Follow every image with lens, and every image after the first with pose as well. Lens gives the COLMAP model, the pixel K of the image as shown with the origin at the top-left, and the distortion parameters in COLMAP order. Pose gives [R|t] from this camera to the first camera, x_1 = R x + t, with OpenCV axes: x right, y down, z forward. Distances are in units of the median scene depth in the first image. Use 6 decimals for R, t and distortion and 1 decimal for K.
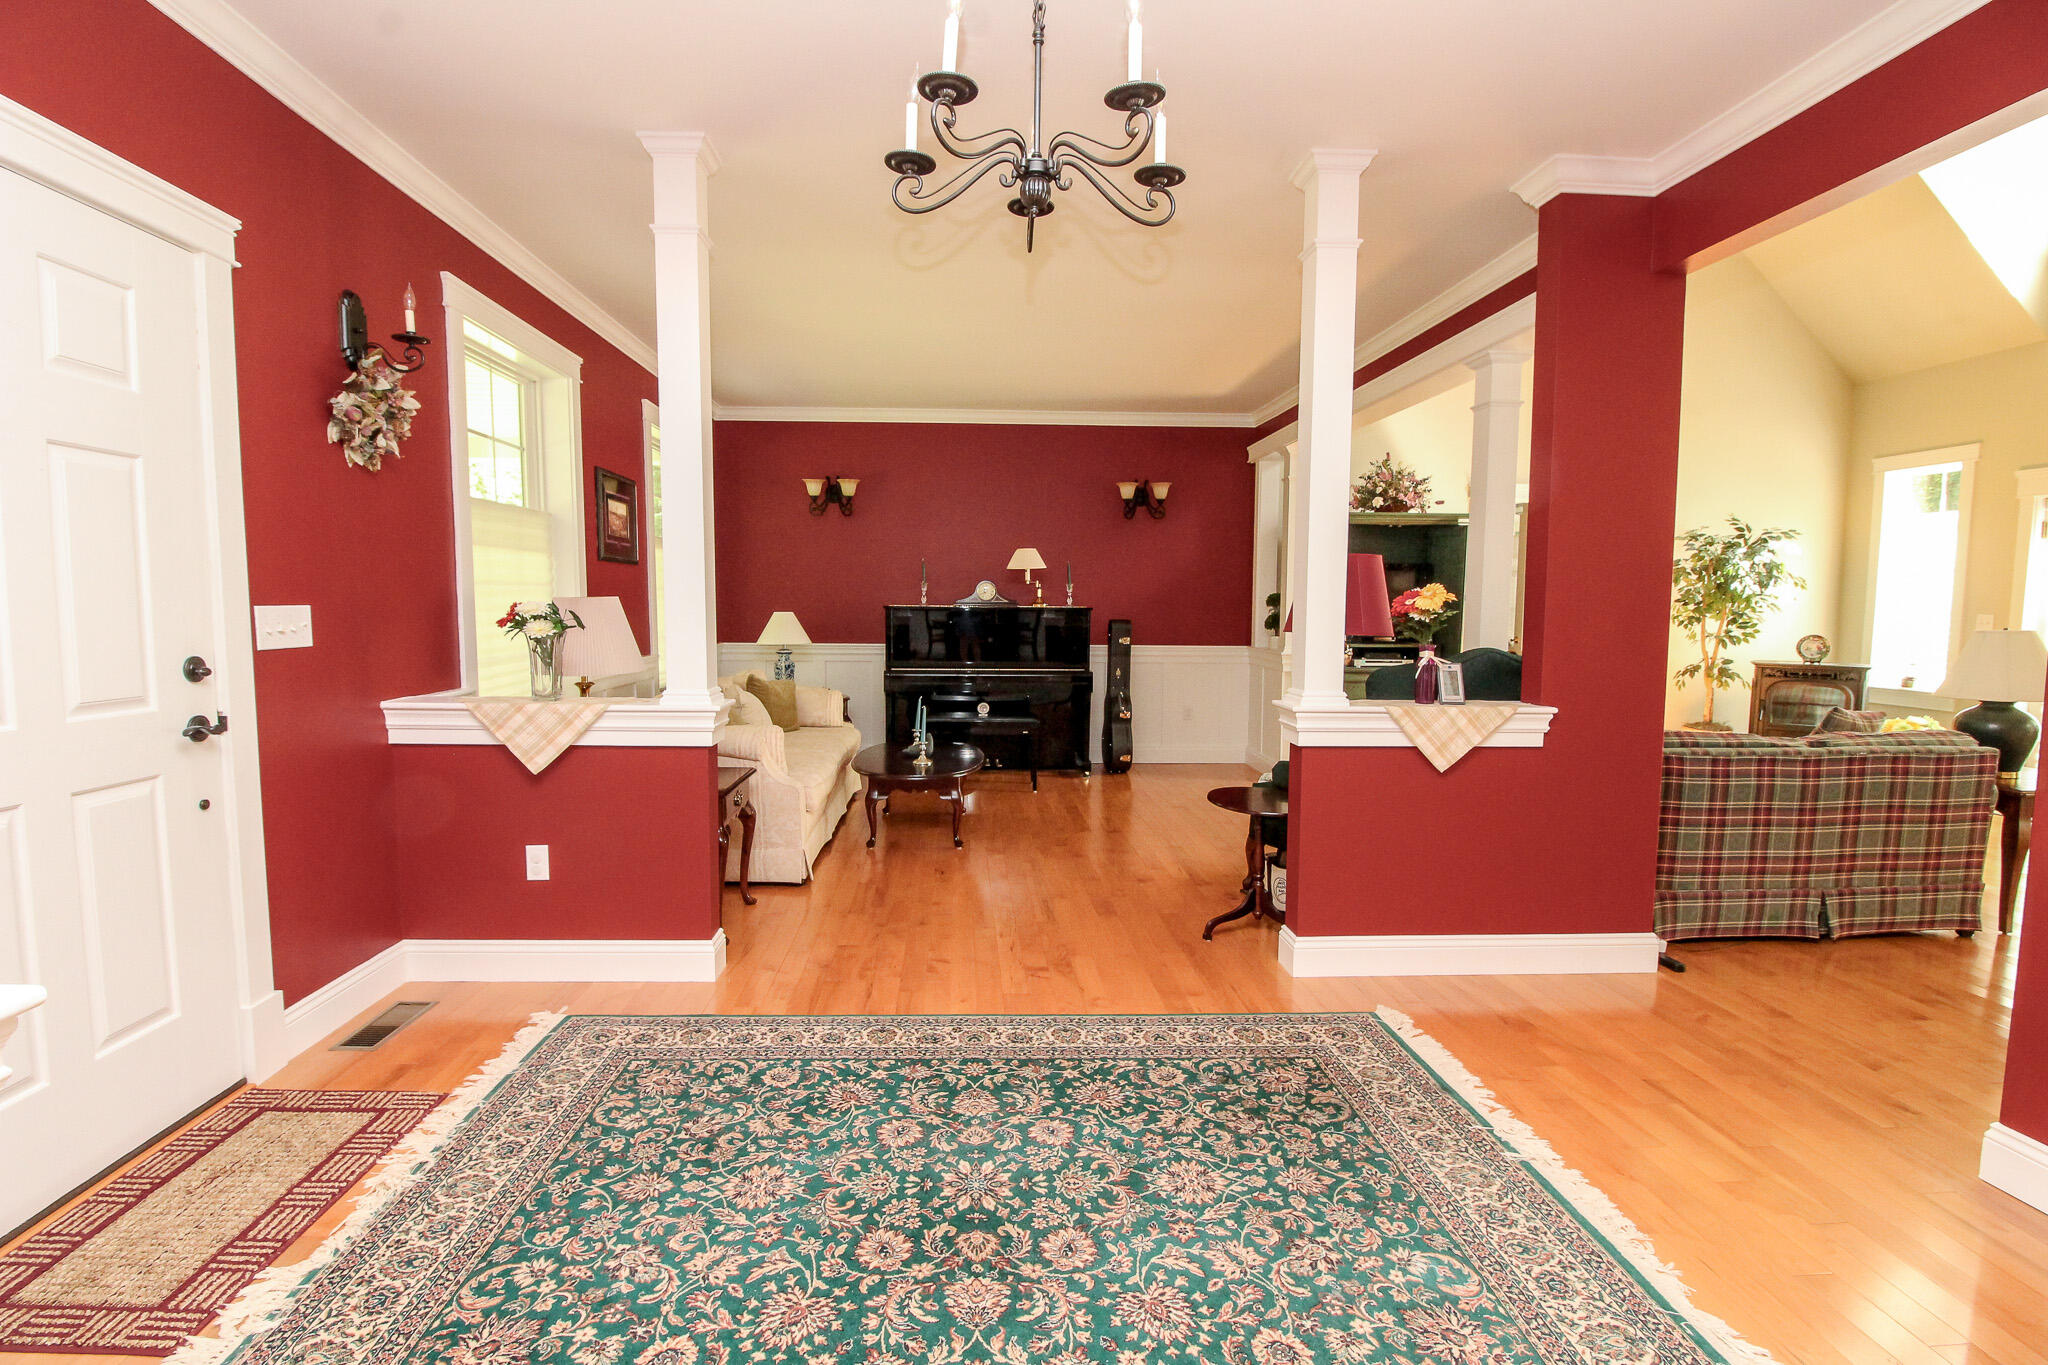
lens RADIAL K [[947.6, 0, 1020.8], [0, 947.6, 683.5], [0, 0, 1]] dist [-0.013165, -0.003890]
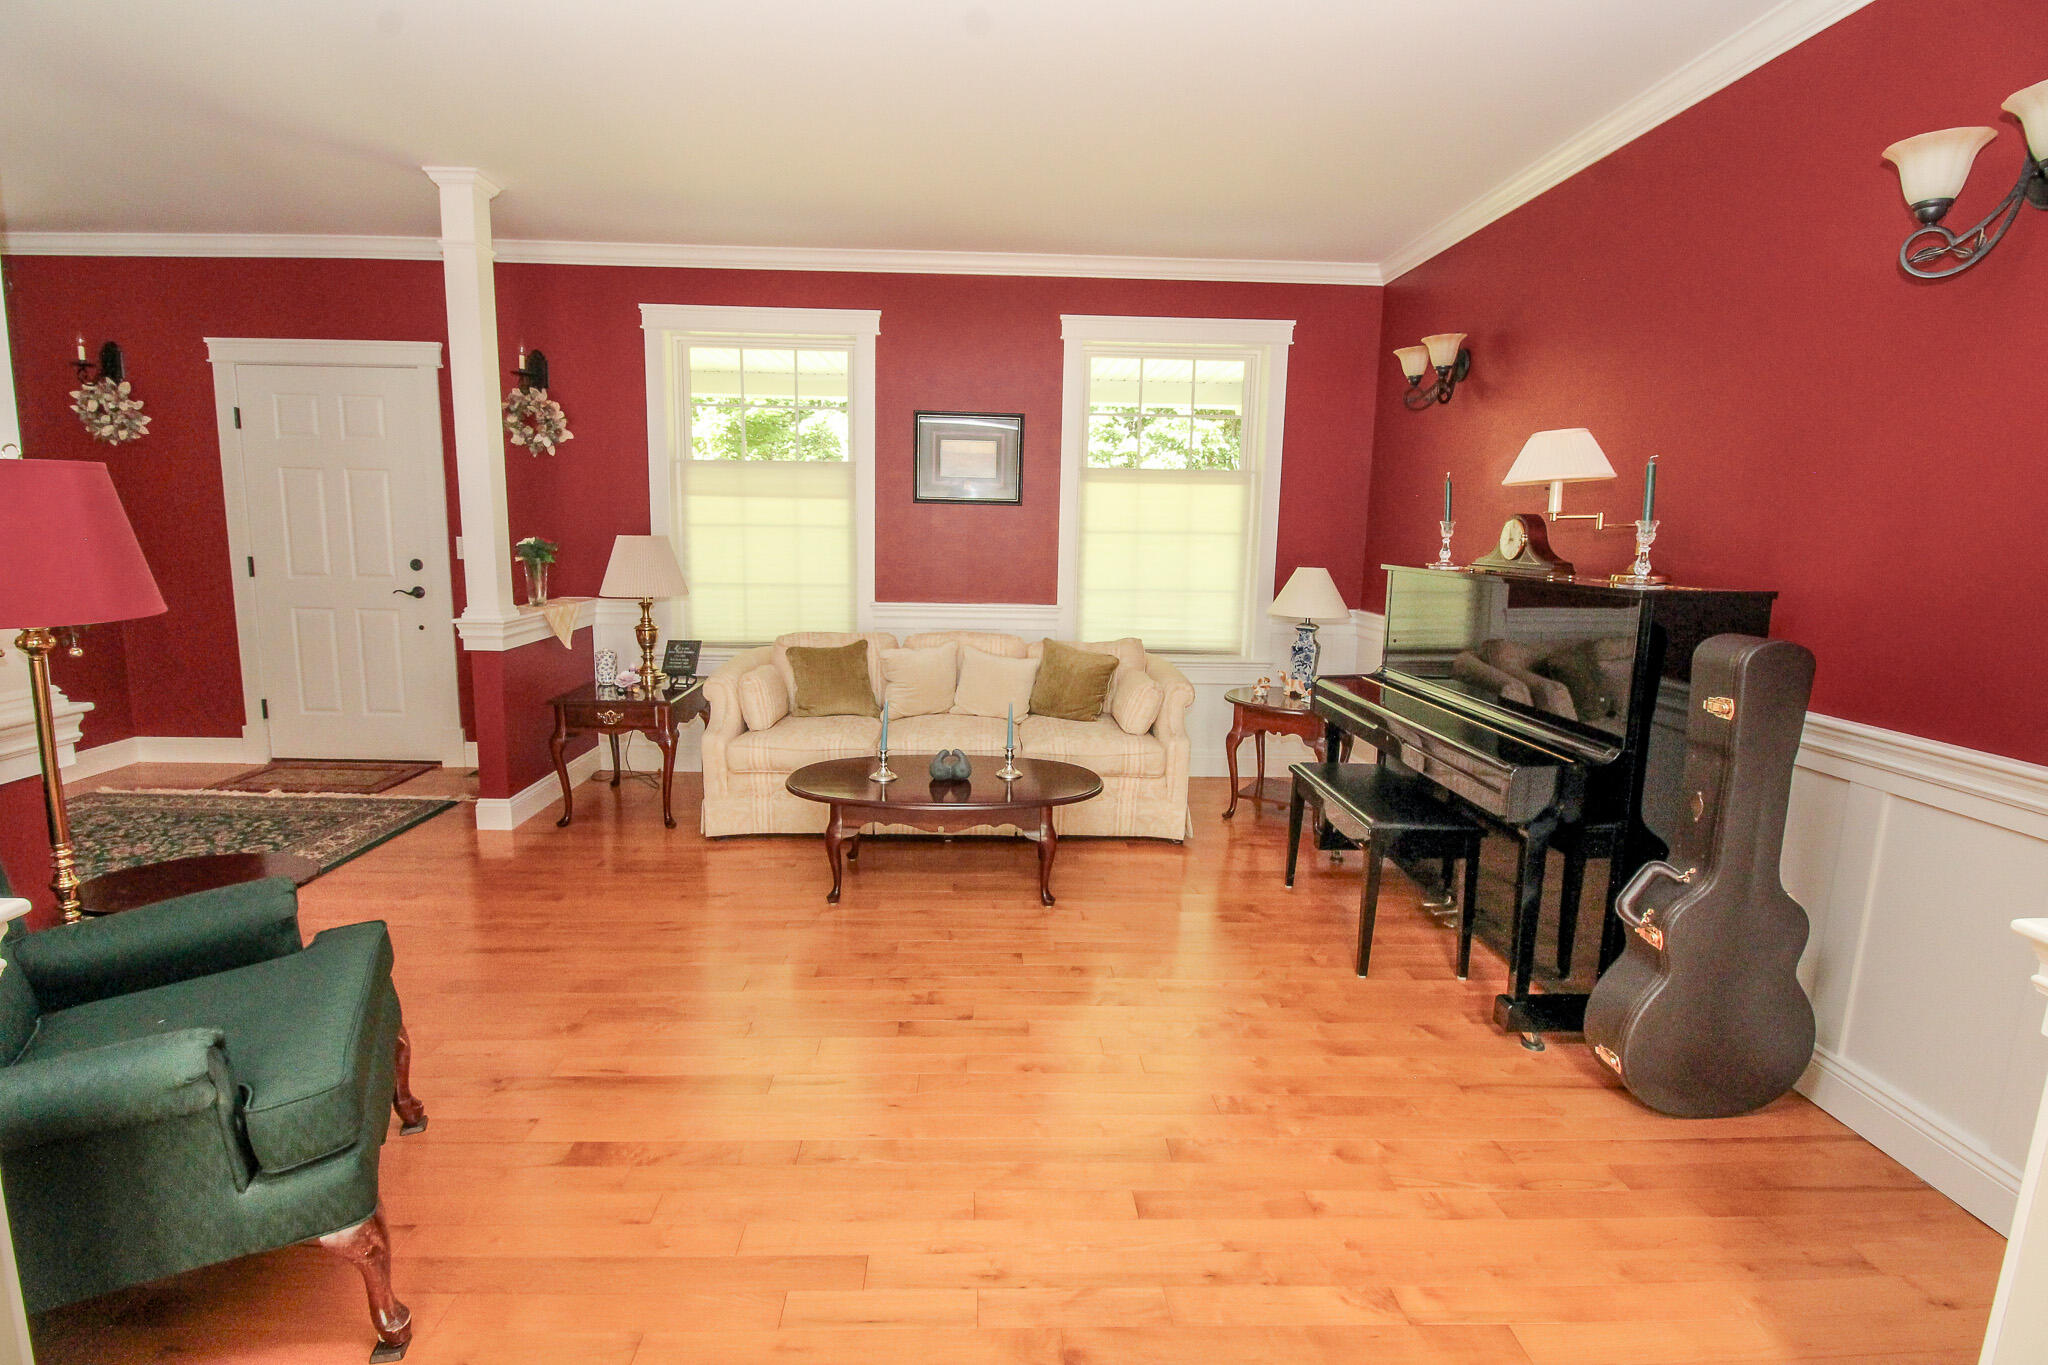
lens RADIAL K [[947.6, 0, 1008.6], [0, 947.6, 679.8], [0, 0, 1]] dist [-0.013165, -0.003890]
pose [[-0.029493, 0.150492, -0.988171, 0.411019], [-0.105850, 0.982572, 0.152799, -0.074303], [0.993945, 0.109104, -0.013049, 0.776361]]
